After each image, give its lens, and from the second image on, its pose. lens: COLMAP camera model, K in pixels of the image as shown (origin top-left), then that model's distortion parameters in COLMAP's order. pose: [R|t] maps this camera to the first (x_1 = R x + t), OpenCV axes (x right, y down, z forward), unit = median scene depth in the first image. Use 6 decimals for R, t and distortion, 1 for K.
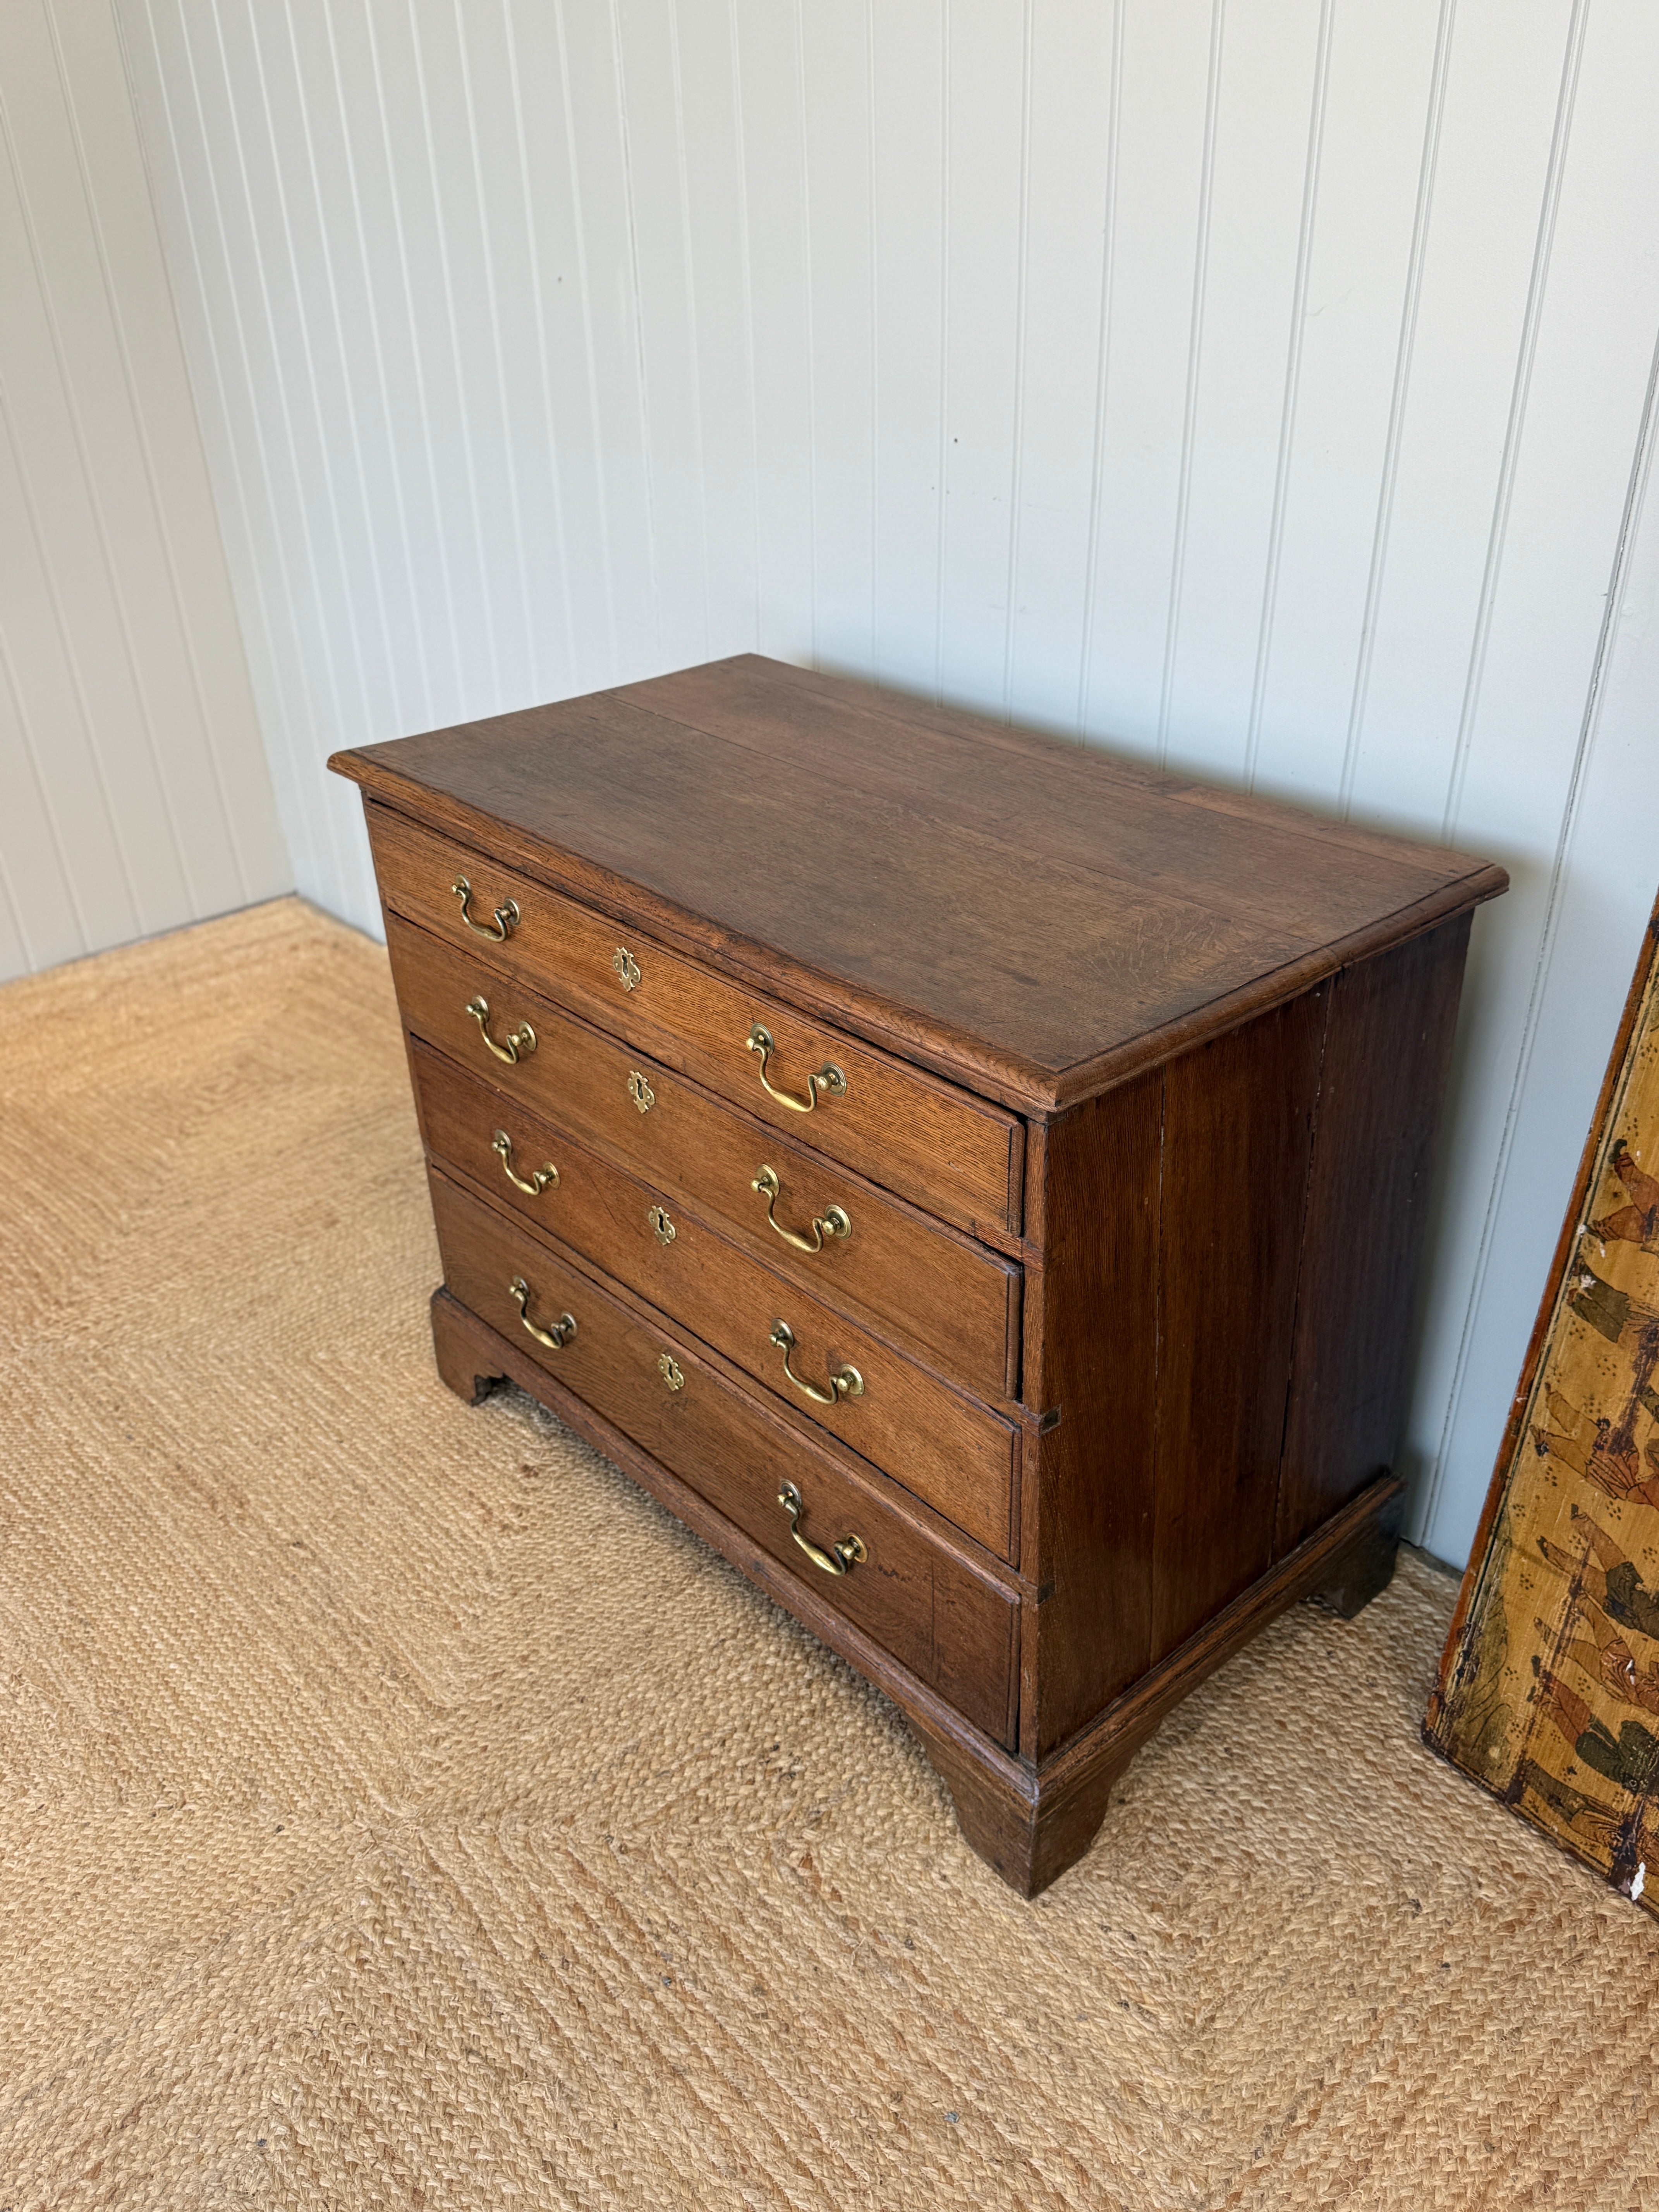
lens RADIAL K [[1737.4, 0, 814.0], [0, 1737.4, 1097.2], [0, 0, 1]] dist [0.061320, -0.106121]
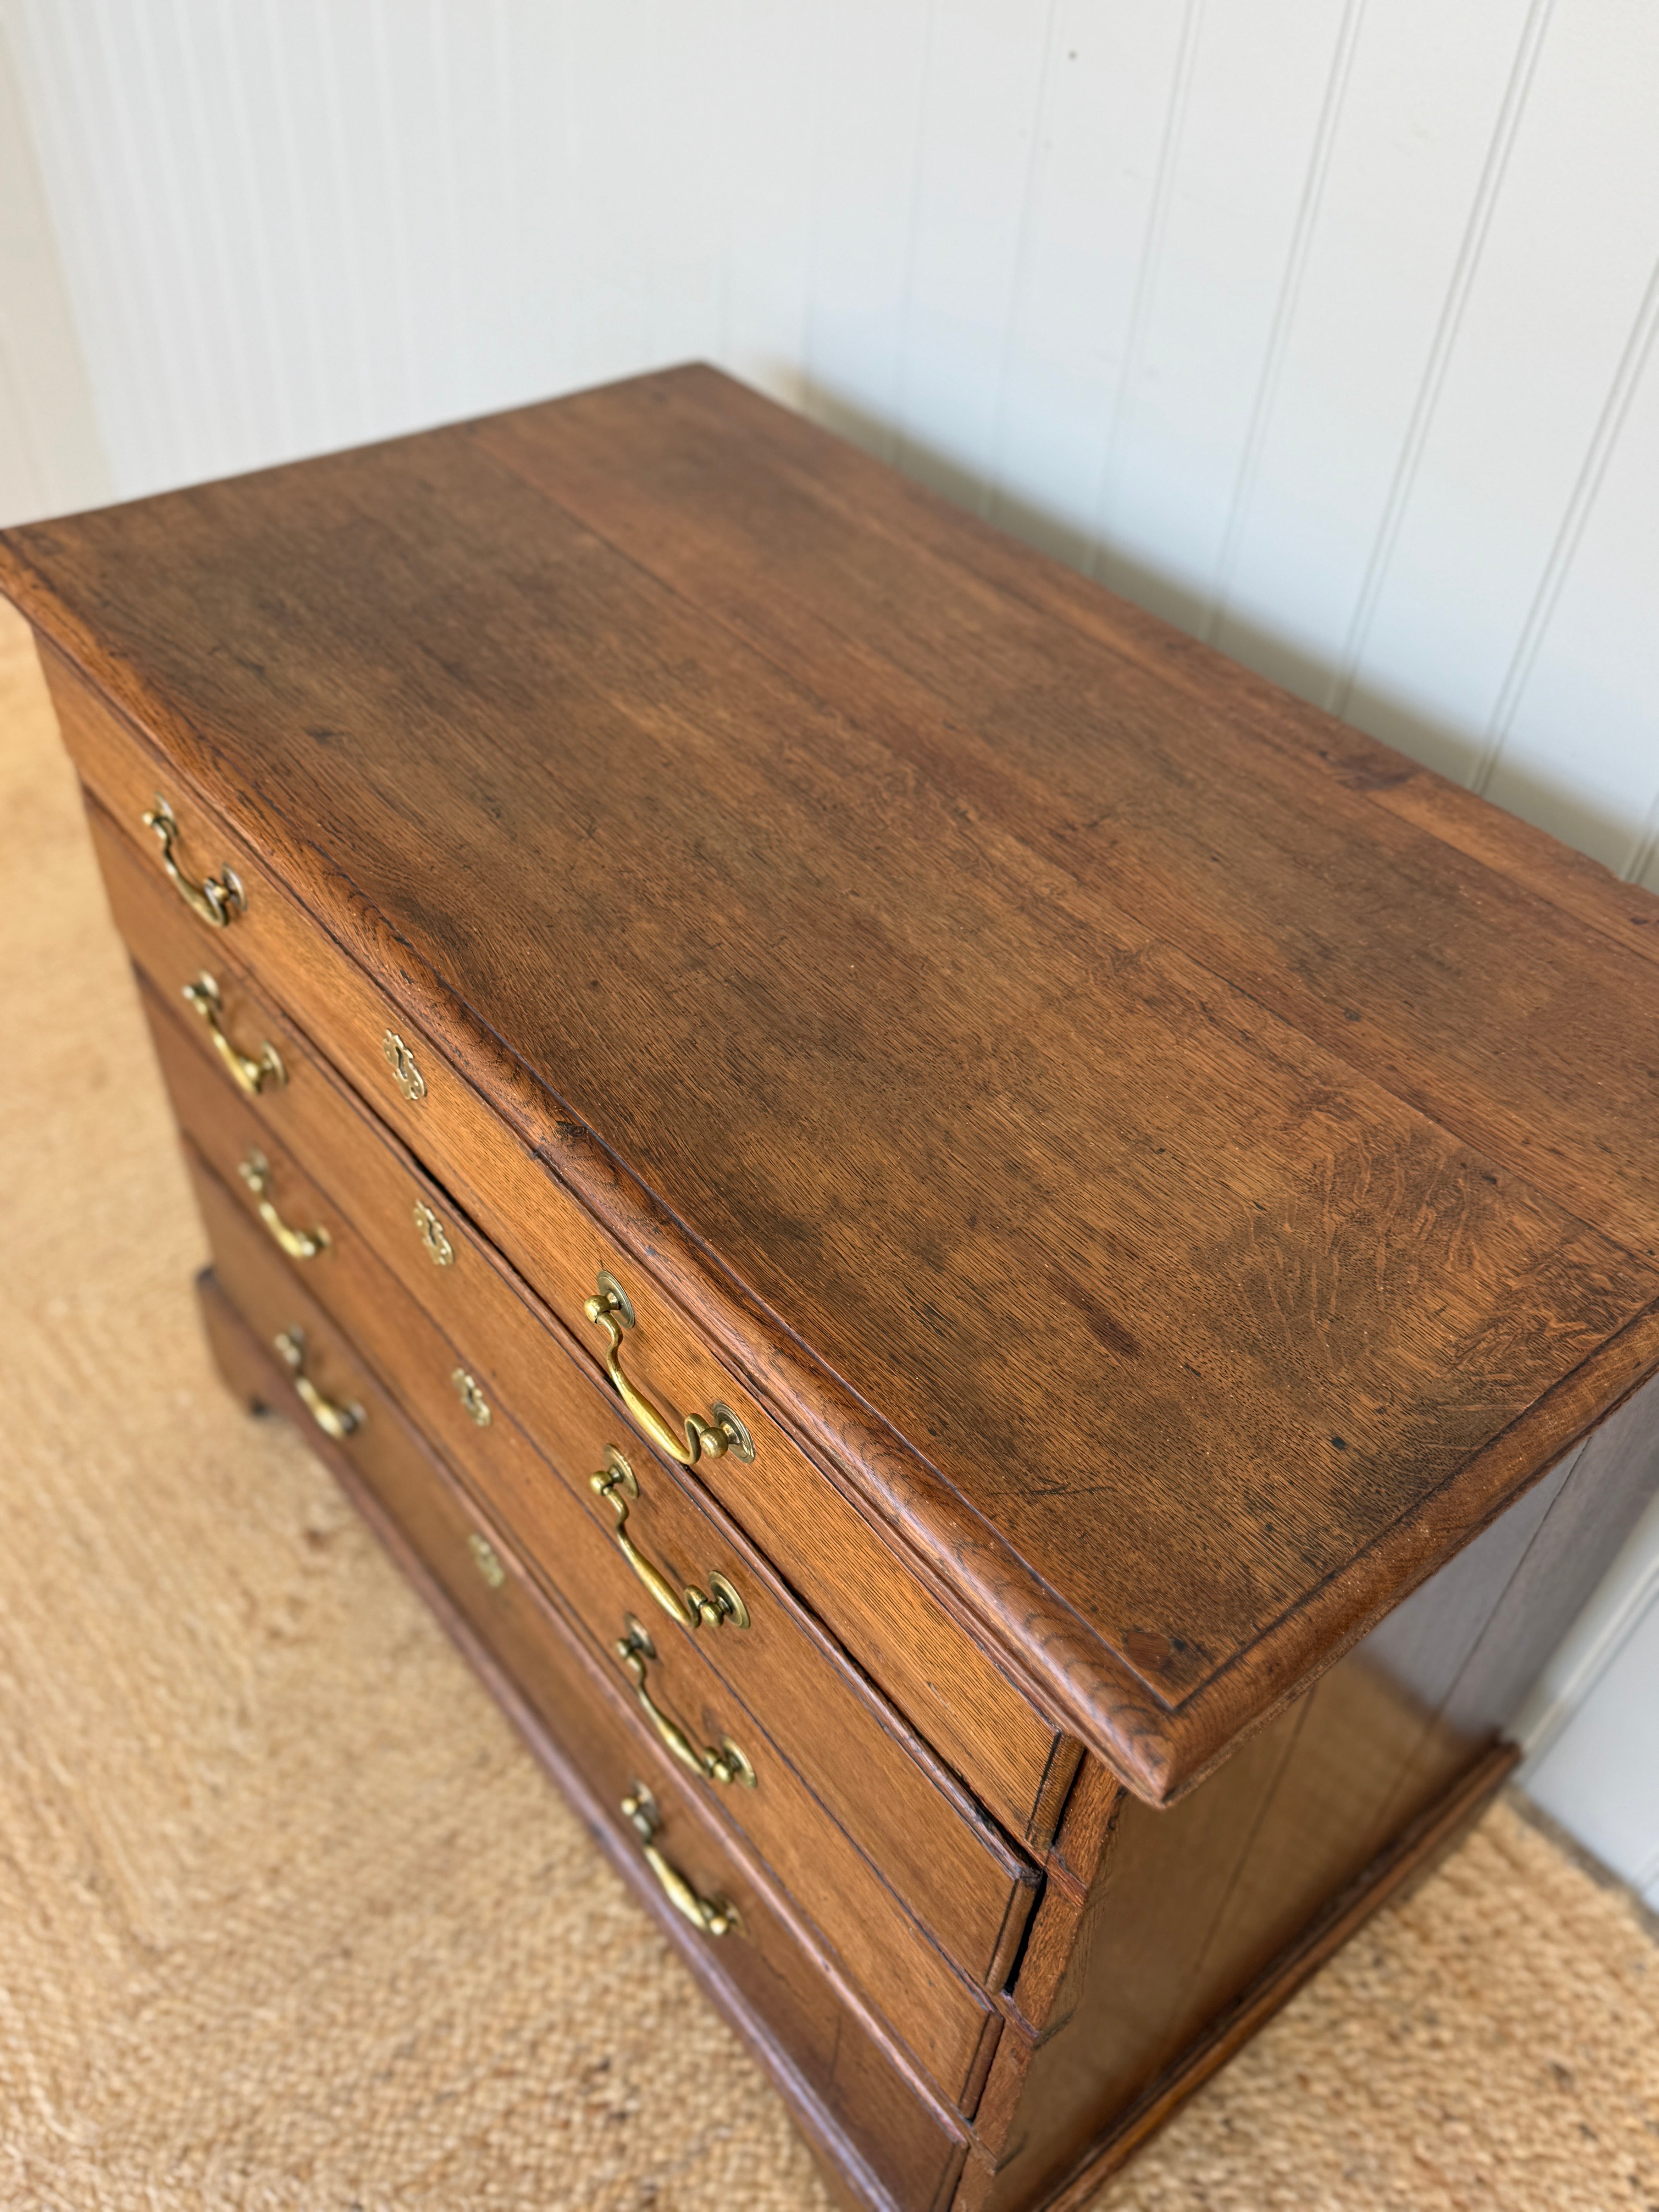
lens RADIAL K [[1751.5, 0, 823.2], [0, 1751.5, 1115.7], [0, 0, 1]] dist [0.042304, -0.055068]
pose [[0.995907, 0.084055, 0.033218, 0.010808], [-0.089724, 0.963714, 0.251406, -0.203538], [-0.010881, -0.253357, 0.967312, 0.411983]]
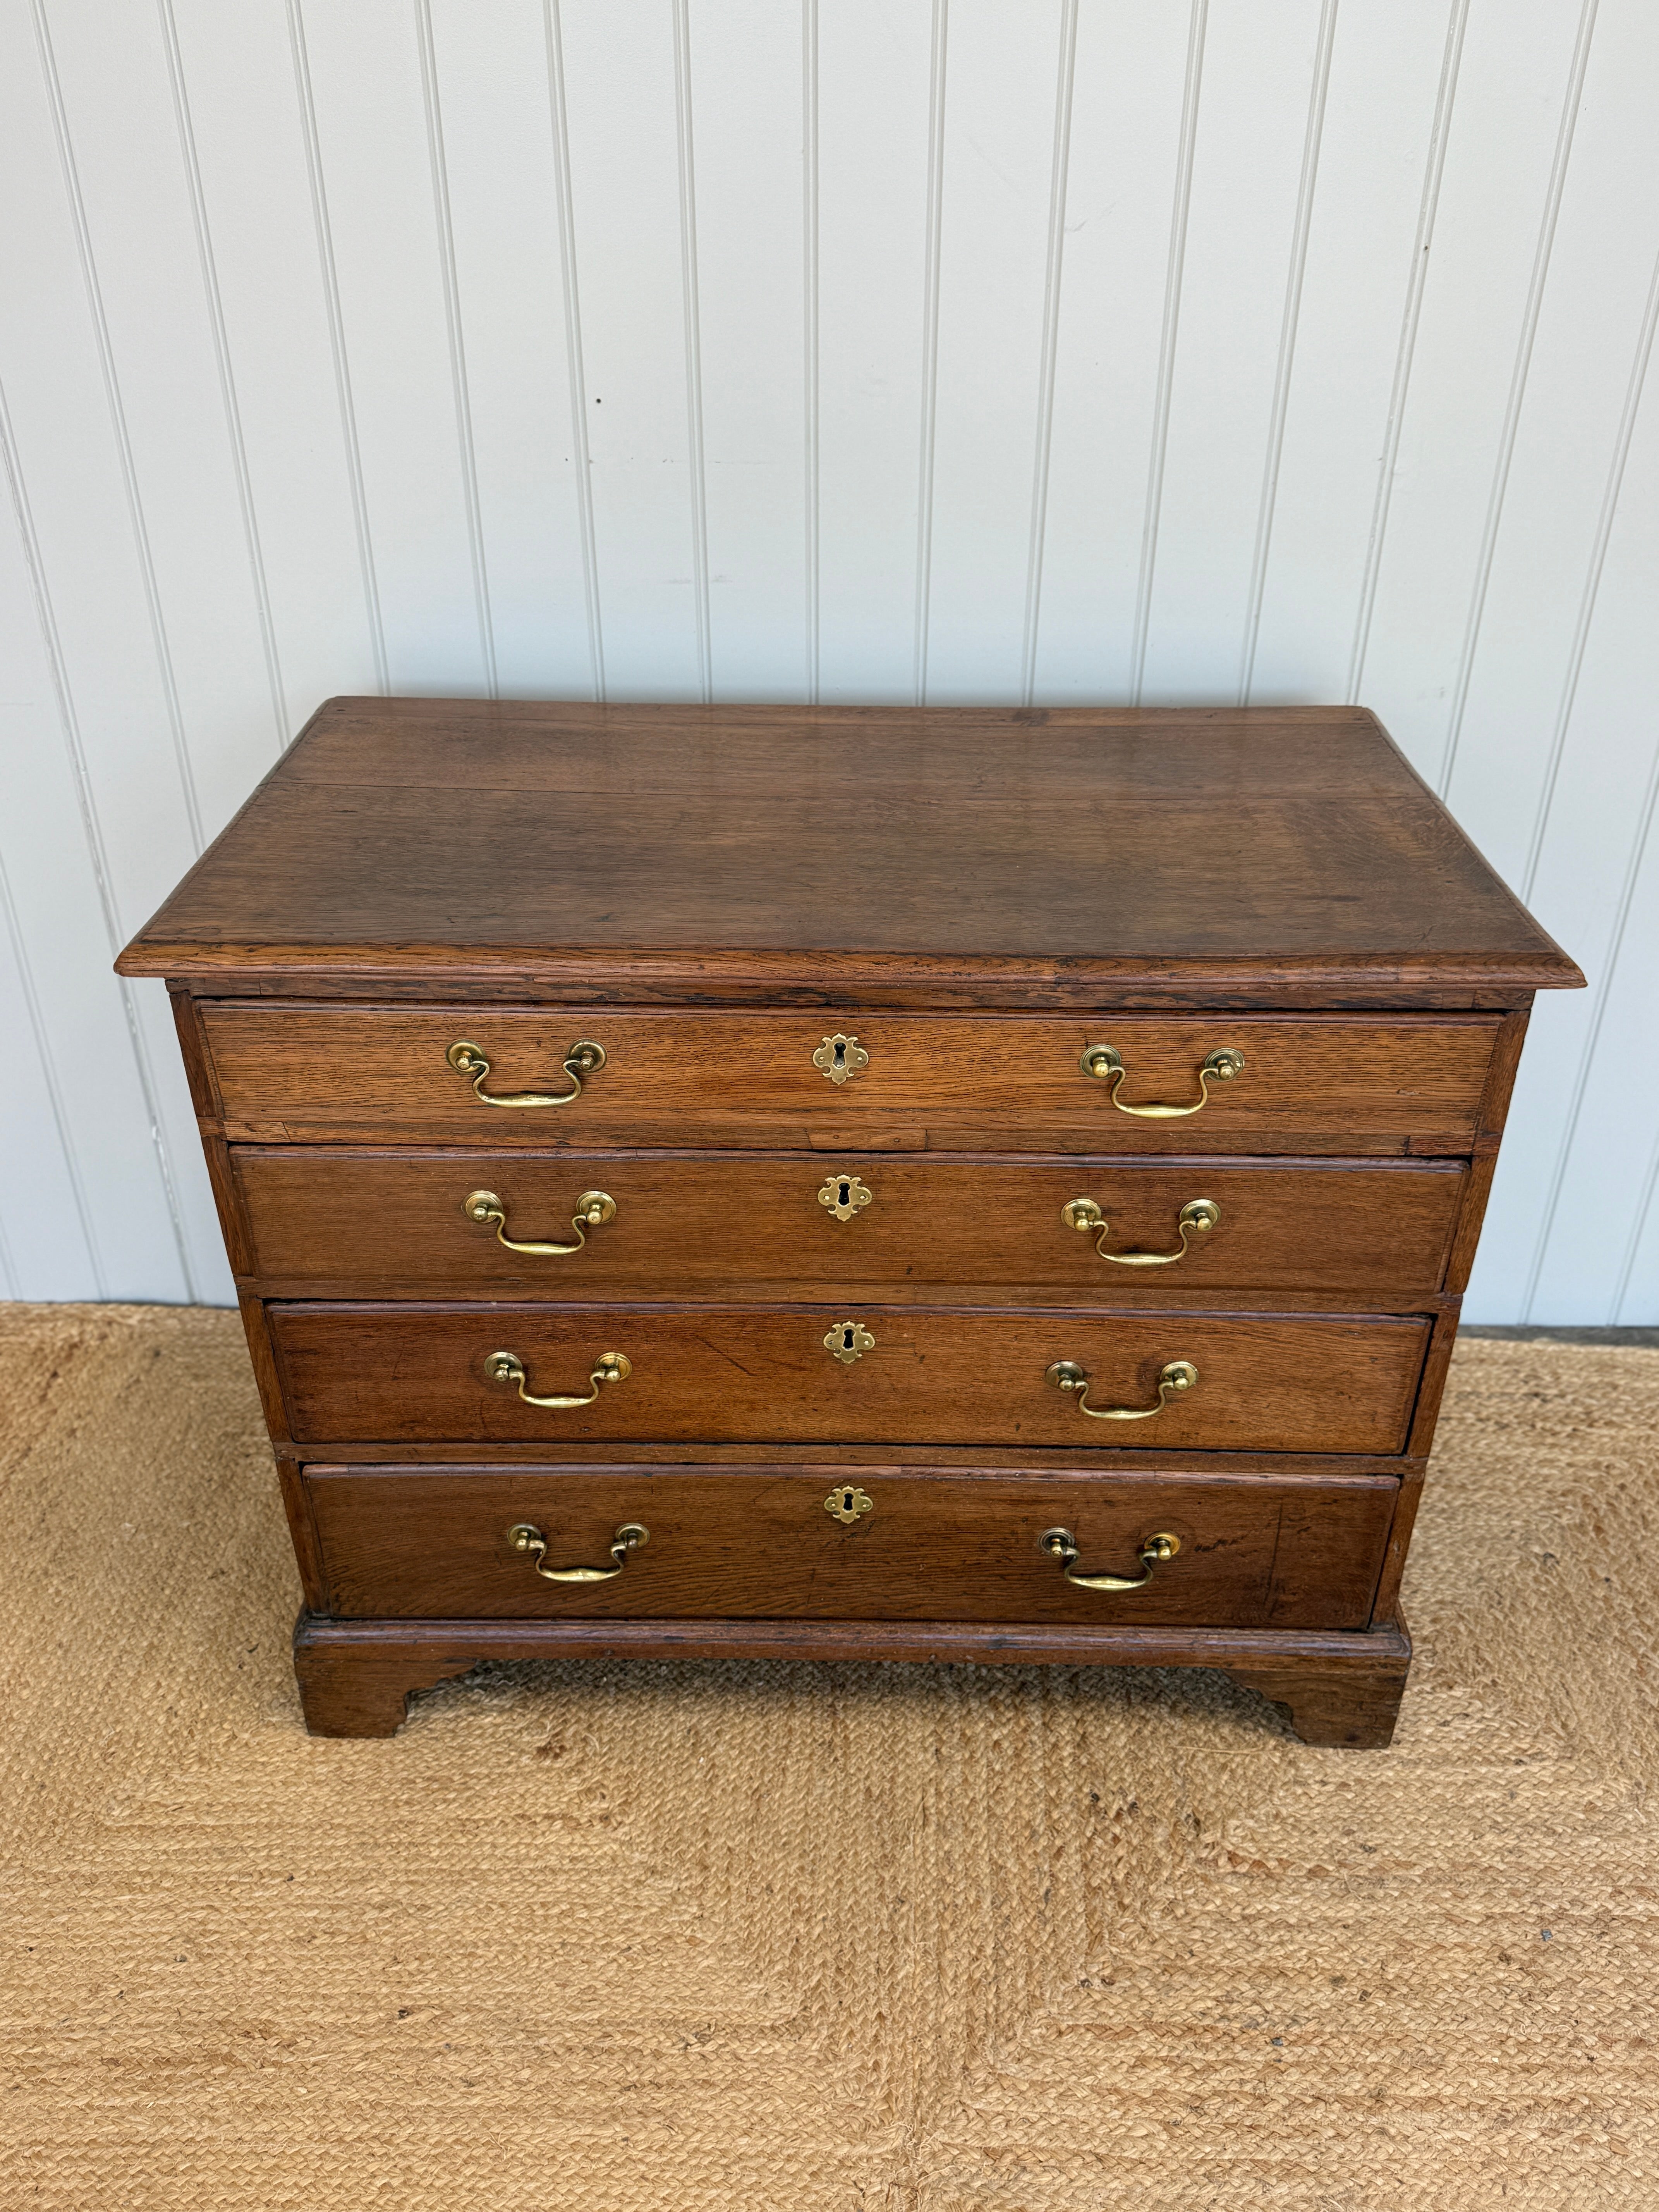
lens RADIAL K [[1751.5, 0, 823.2], [0, 1751.5, 1115.7], [0, 0, 1]] dist [0.042304, -0.055068]
pose [[0.669922, -0.363368, 0.647432, -0.622518], [0.342066, 0.925036, 0.165223, -0.177659], [-0.658935, 0.110778, 0.743998, 0.369321]]
